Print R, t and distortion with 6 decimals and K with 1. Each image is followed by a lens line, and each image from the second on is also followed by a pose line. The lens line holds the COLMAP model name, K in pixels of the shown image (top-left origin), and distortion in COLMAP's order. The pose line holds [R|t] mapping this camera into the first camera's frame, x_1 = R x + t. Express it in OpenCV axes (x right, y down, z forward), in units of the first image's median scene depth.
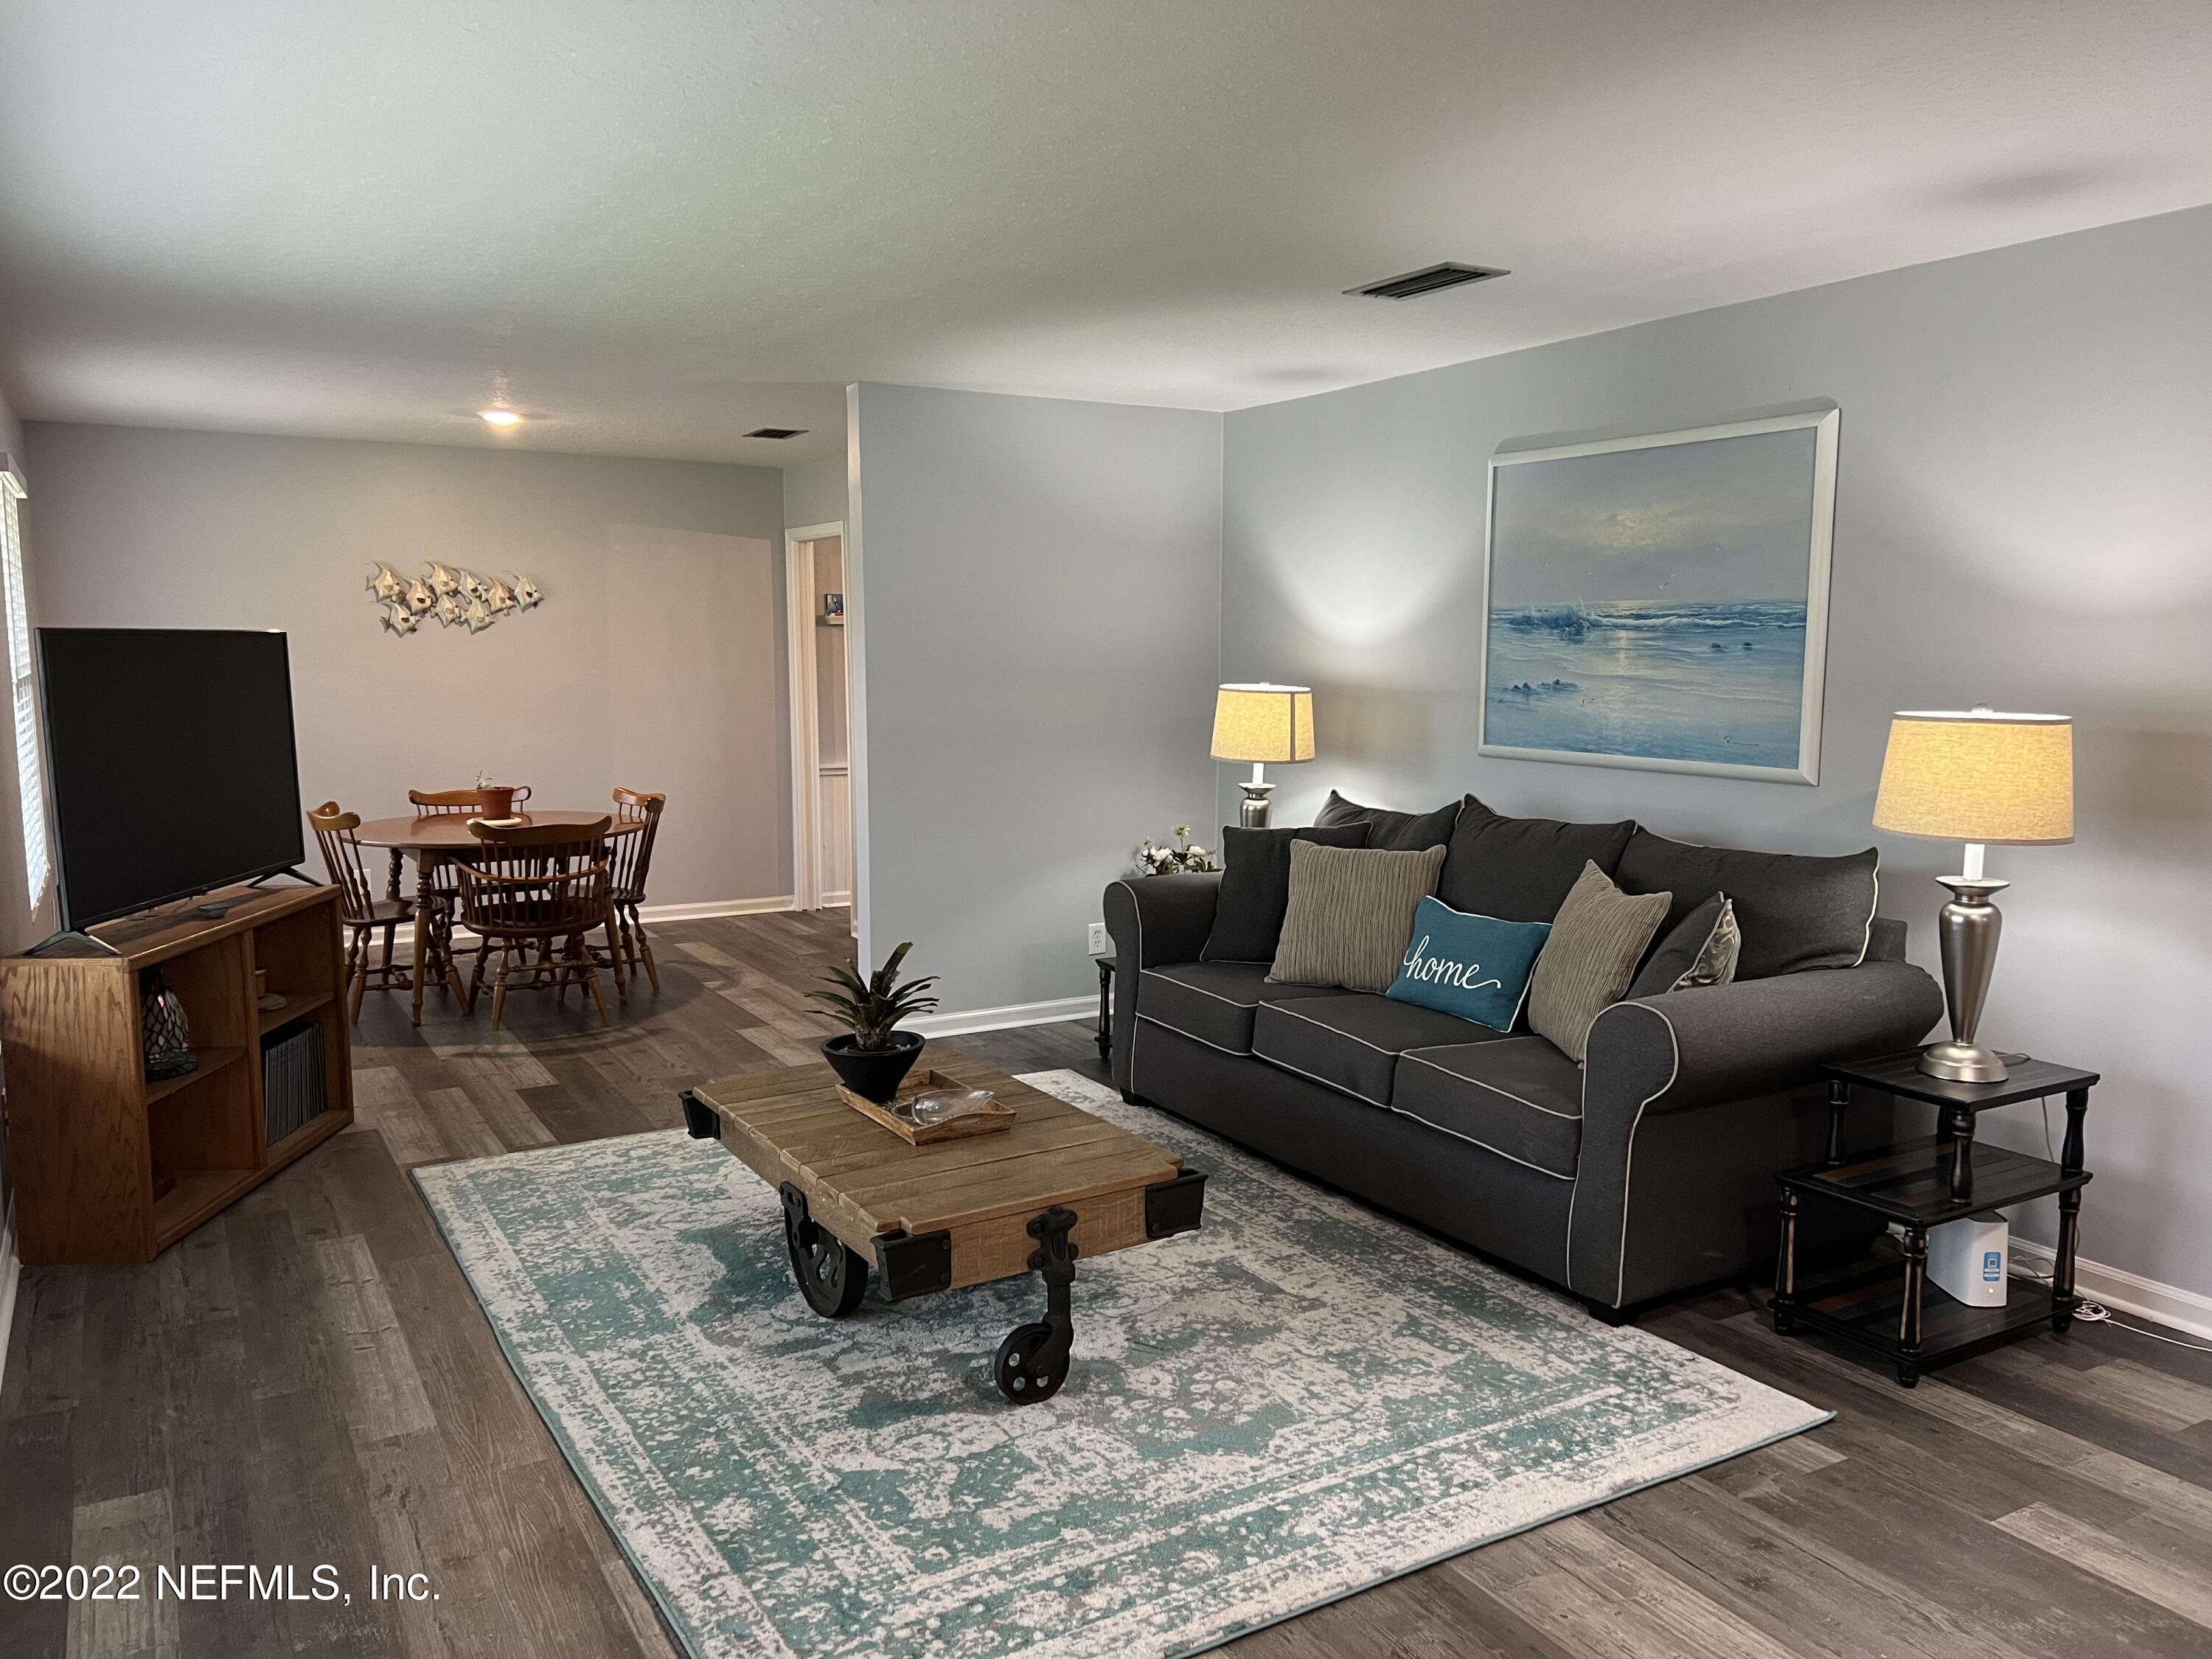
lens RADIAL K [[1671.5, 0, 1103.7], [0, 1671.5, 821.3], [0, 0, 1]] dist [0.022166, -0.011369]
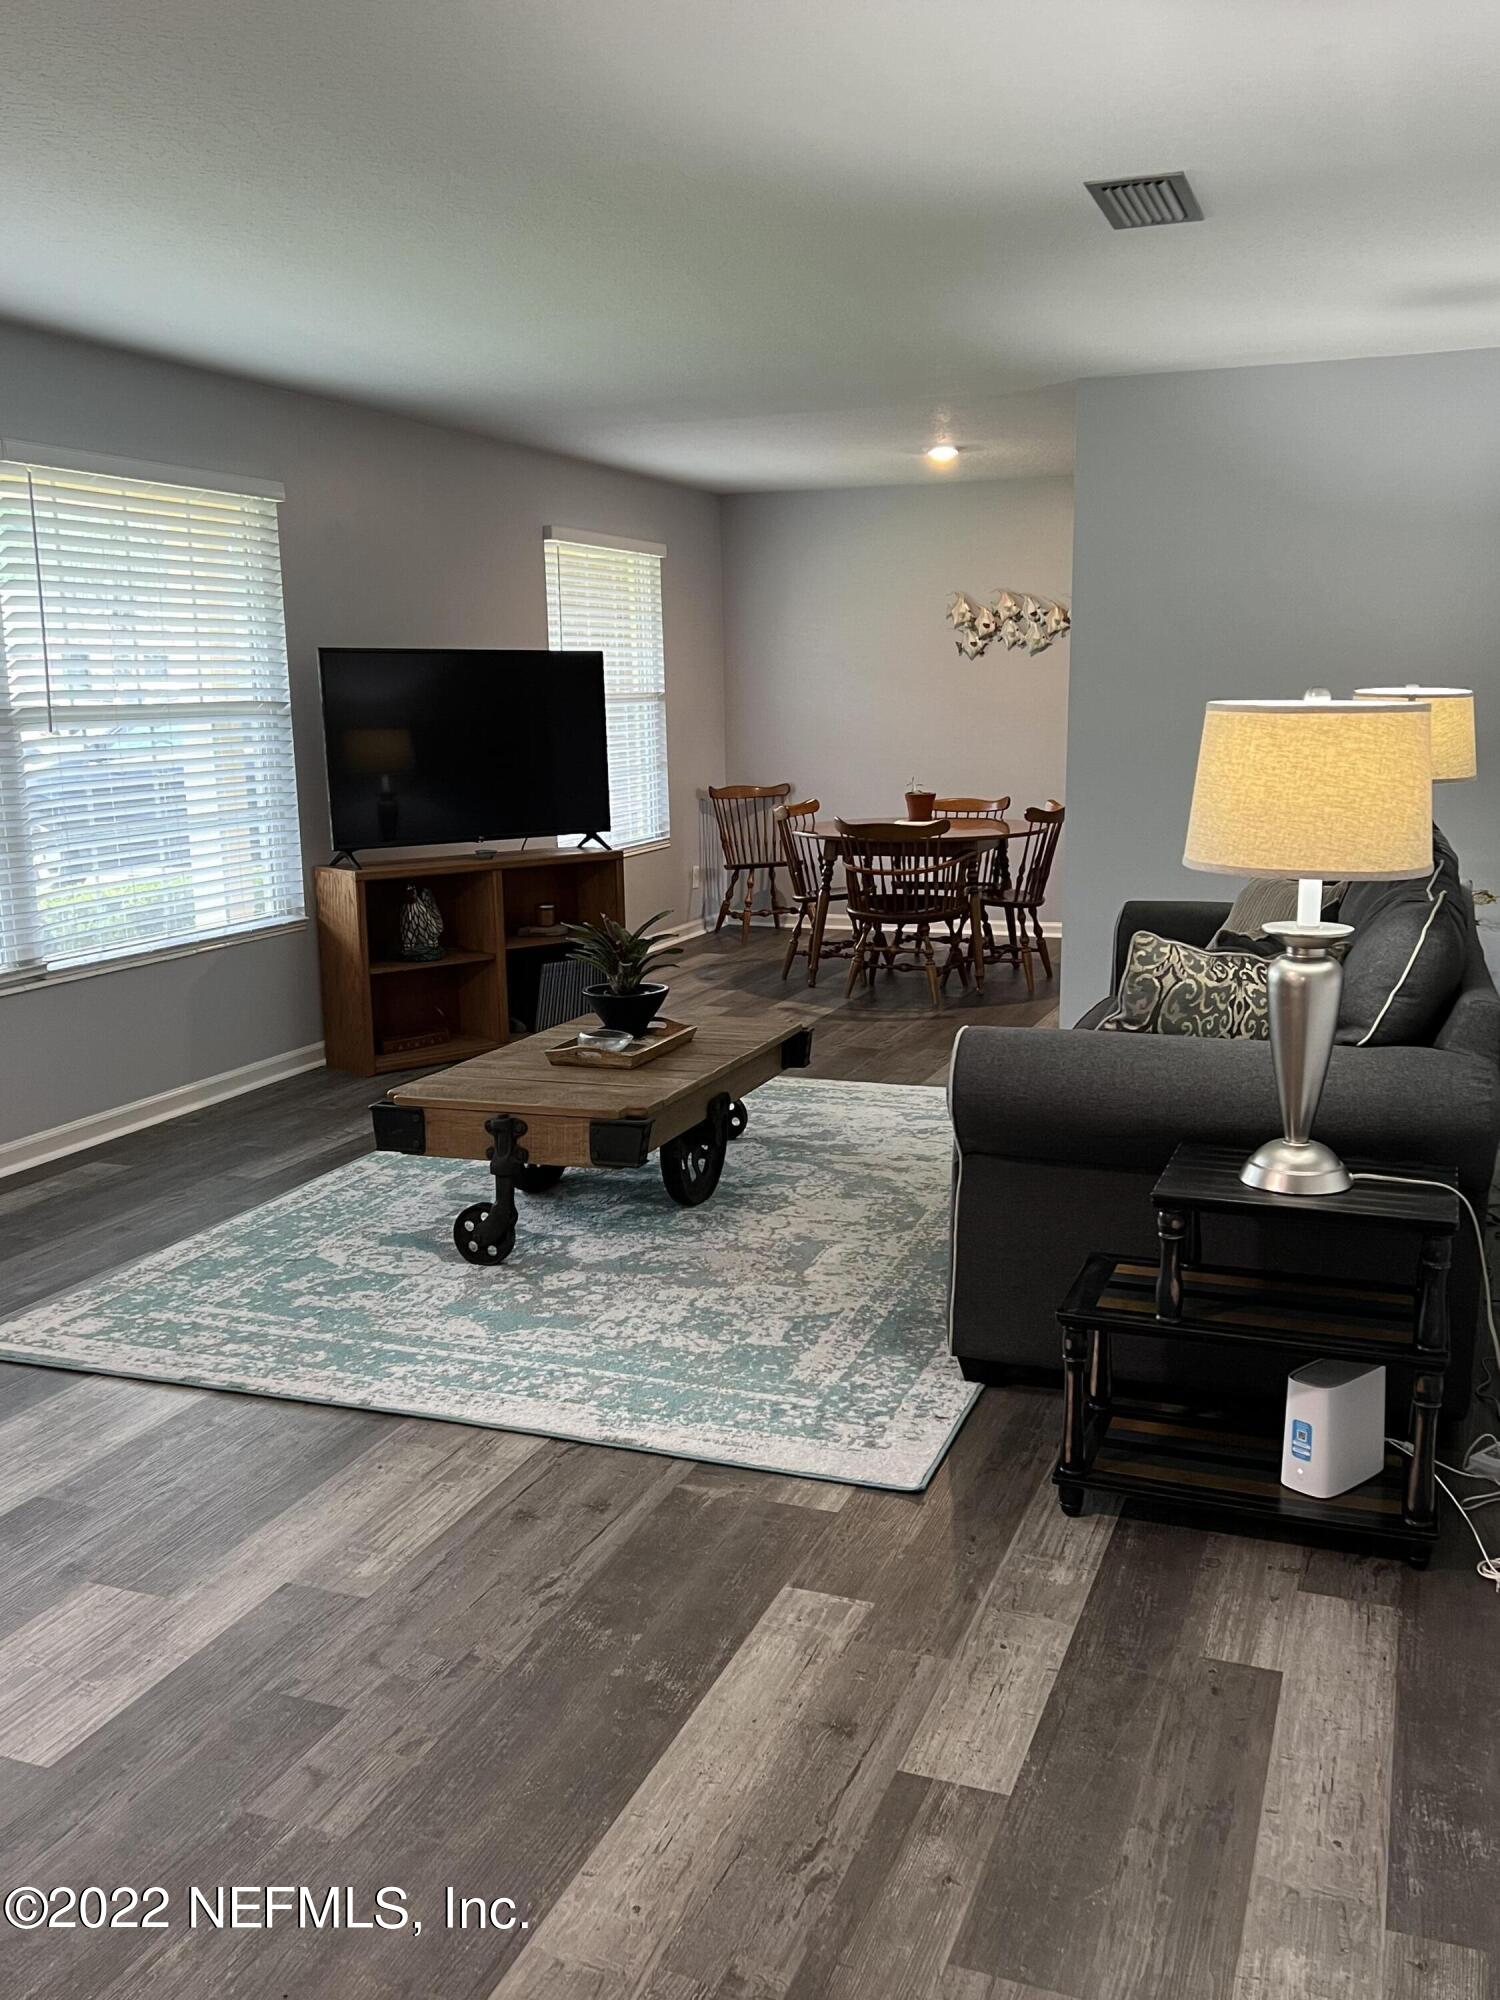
lens RADIAL K [[1765.3, 0, 752.0], [0, 1765.3, 1010.5], [0, 0, 1]] dist [0.052640, -0.007558]
pose [[0.628322, 0.132878, -0.766521, 1.021982], [-0.072826, 0.991025, 0.112100, 0.001324], [0.774537, -0.014612, 0.632359, 0.324263]]
